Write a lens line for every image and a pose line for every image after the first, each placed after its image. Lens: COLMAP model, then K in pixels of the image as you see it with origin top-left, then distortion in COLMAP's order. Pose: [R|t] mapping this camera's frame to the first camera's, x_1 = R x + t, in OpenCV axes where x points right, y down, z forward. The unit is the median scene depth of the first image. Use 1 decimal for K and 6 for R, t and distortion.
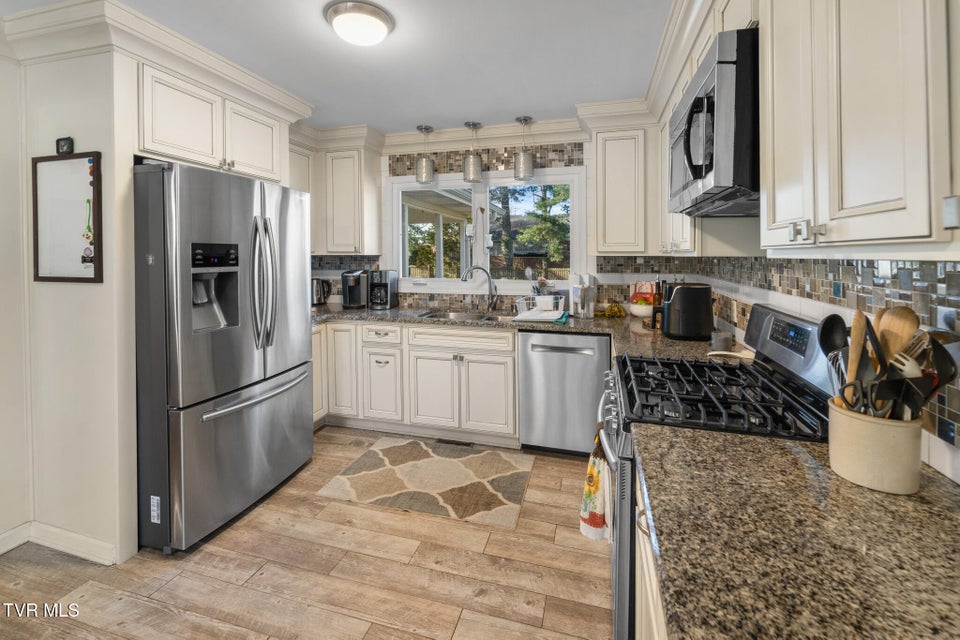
lens RADIAL K [[407.2, 0, 484.2], [0, 407.2, 258.0], [0, 0, 1]] dist [0.001009, -0.000717]
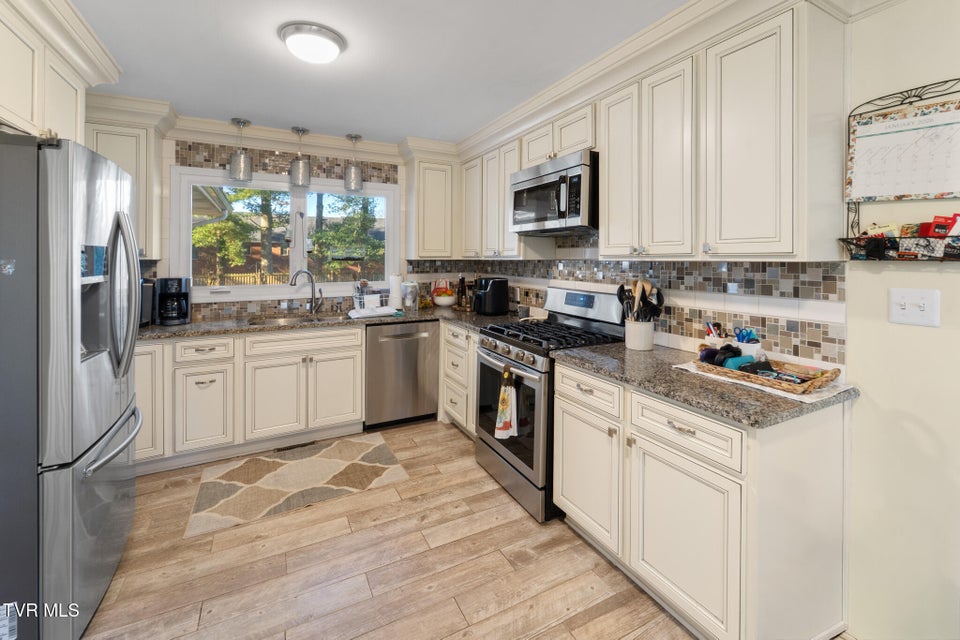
lens RADIAL K [[407.2, 0, 484.2], [0, 407.2, 258.0], [0, 0, 1]] dist [0.001009, -0.000717]
pose [[0.725428, 0.001583, 0.688296, -0.443391], [0.004469, 0.999965, -0.007009, -0.001811], [-0.688284, 0.008160, 0.725396, -0.051670]]
